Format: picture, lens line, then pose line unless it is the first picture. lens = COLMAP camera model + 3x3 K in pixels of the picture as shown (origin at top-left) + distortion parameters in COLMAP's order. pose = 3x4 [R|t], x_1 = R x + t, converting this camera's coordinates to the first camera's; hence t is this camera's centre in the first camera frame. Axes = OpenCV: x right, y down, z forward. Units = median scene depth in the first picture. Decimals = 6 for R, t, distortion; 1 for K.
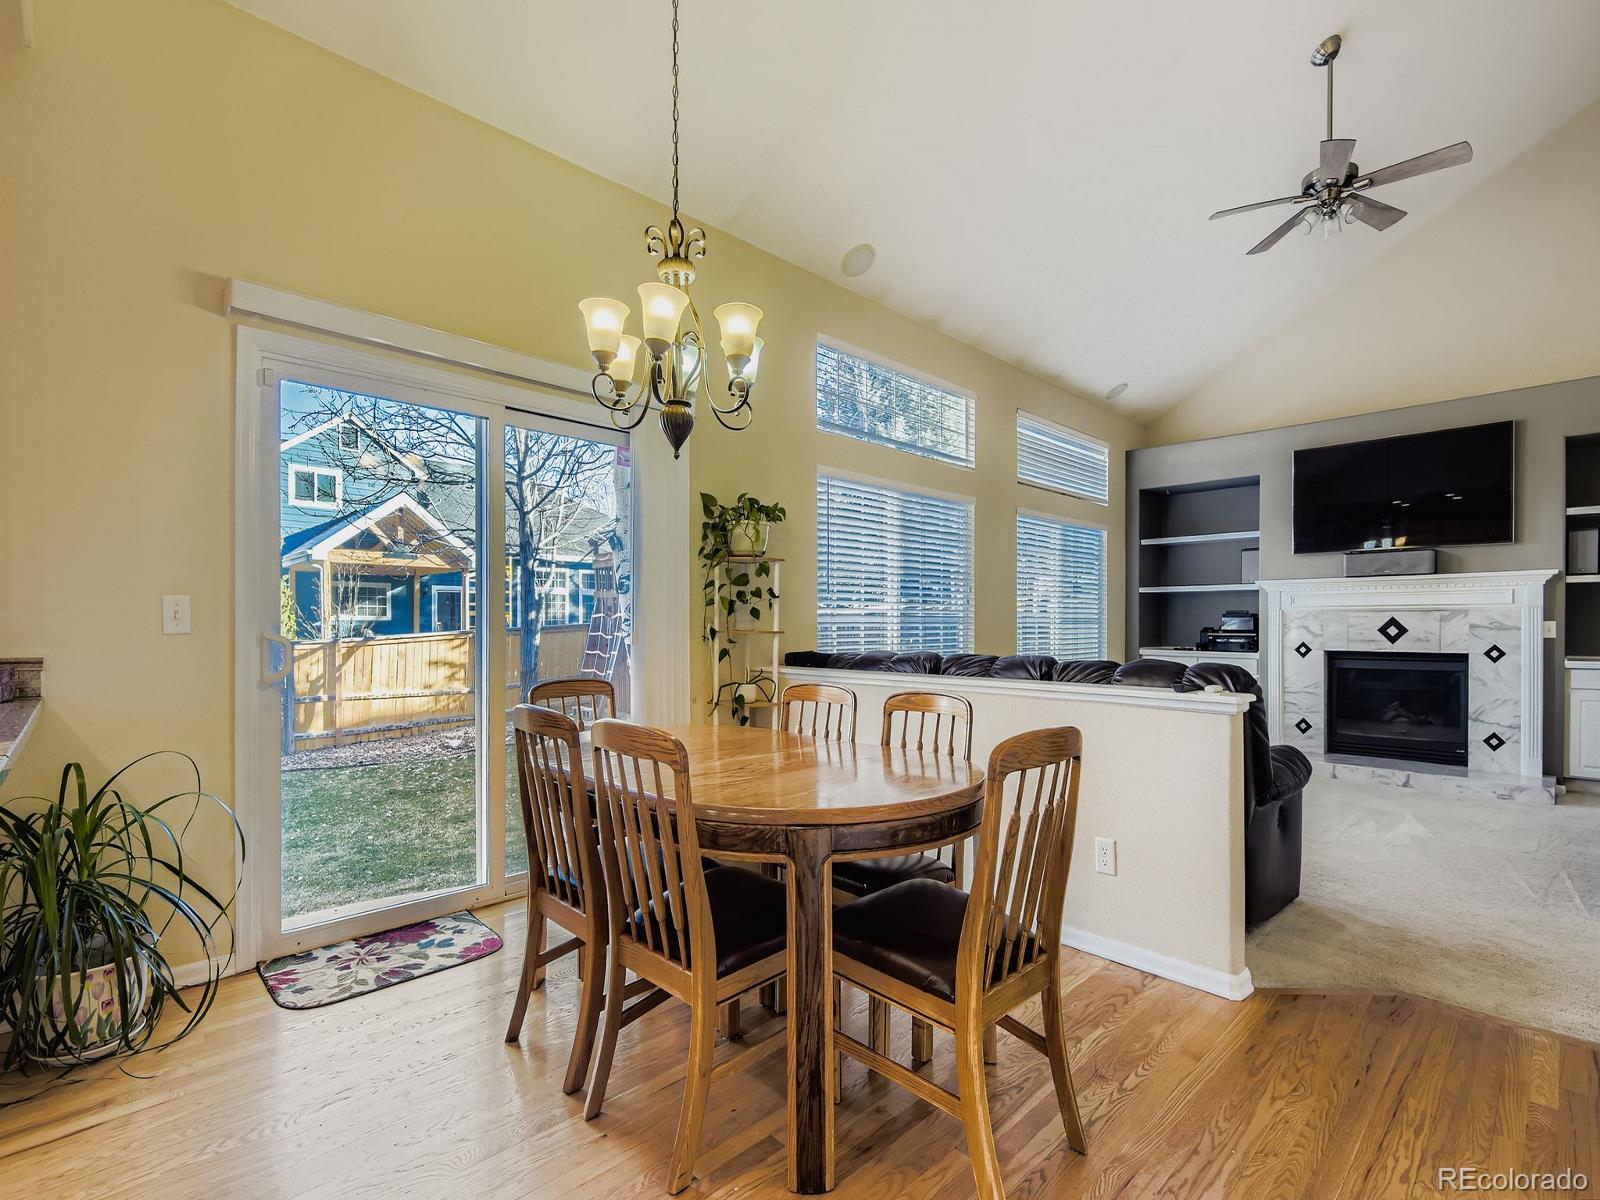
lens RADIAL K [[747.9, 0, 789.9], [0, 747.9, 628.0], [0, 0, 1]] dist [0.001154, -0.000621]
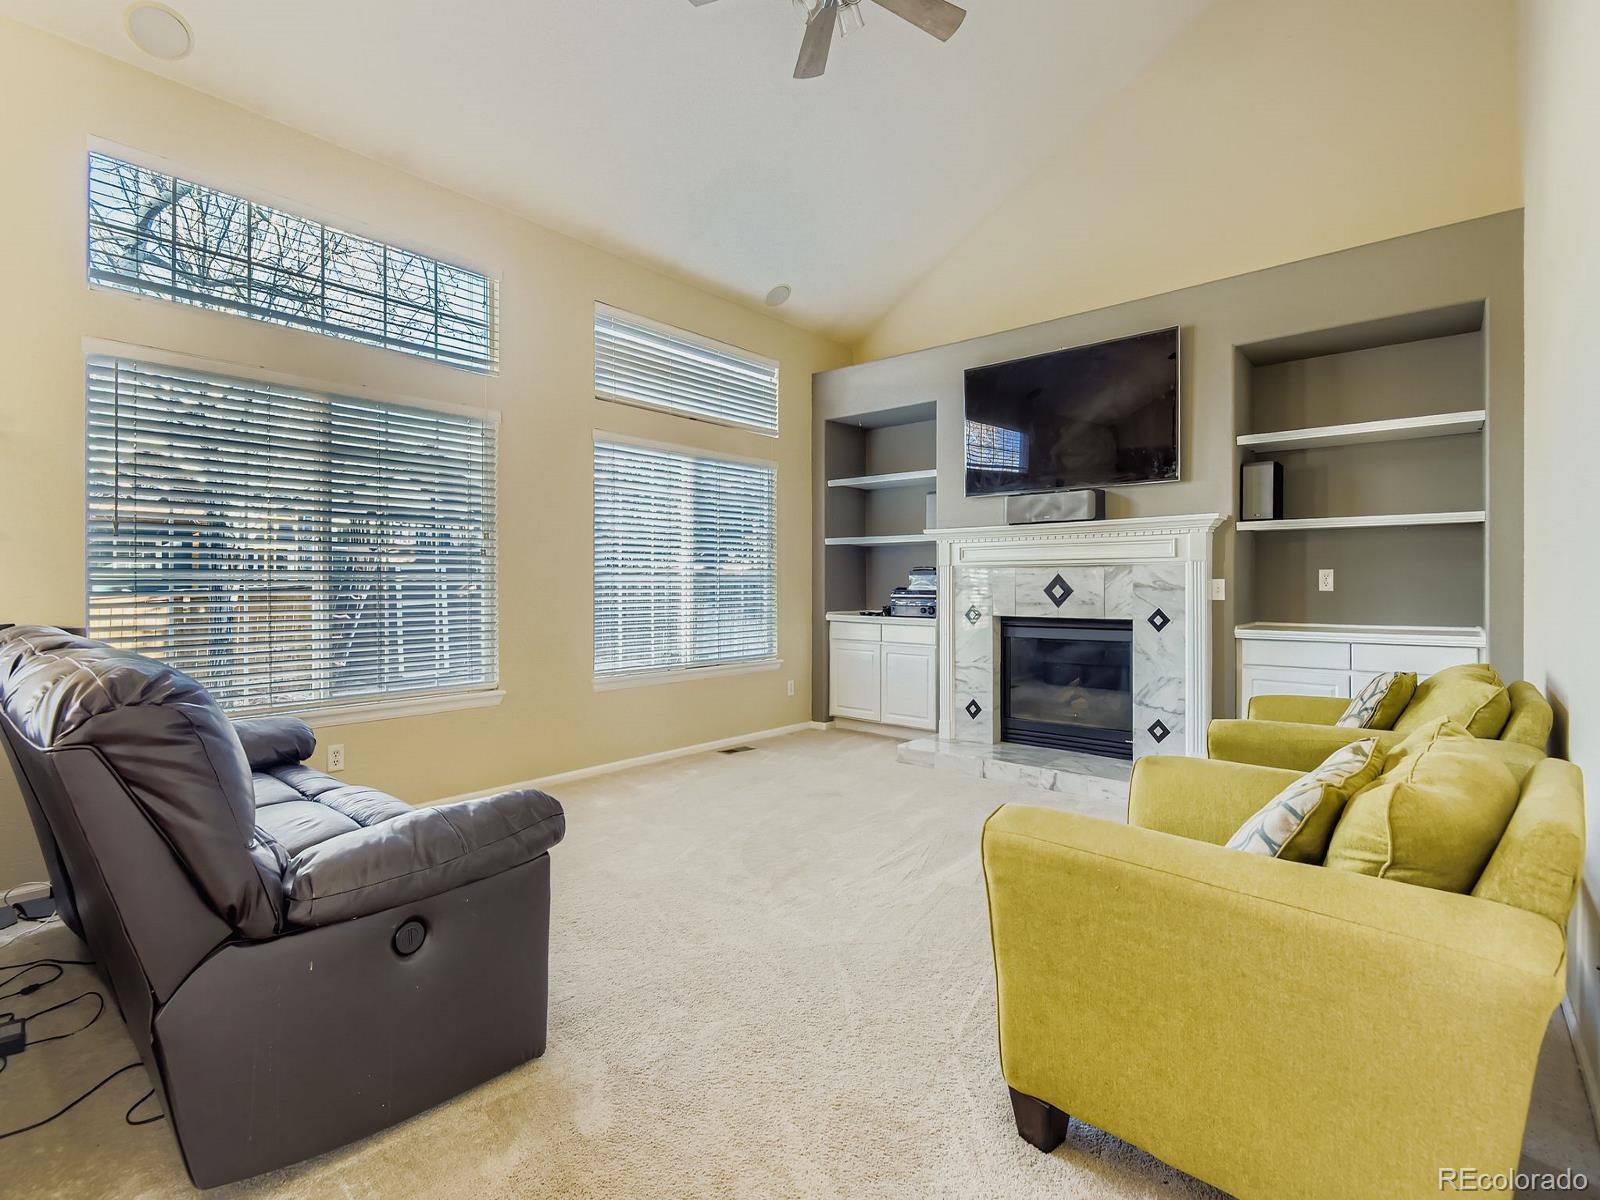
lens RADIAL K [[747.9, 0, 802.0], [0, 747.9, 588.3], [0, 0, 1]] dist [0.001154, -0.000621]
pose [[0.996728, -0.002352, 0.080788, 0.473601], [0.002113, 0.999993, 0.003047, -0.002472], [-0.080795, -0.002866, 0.996727, 0.226900]]
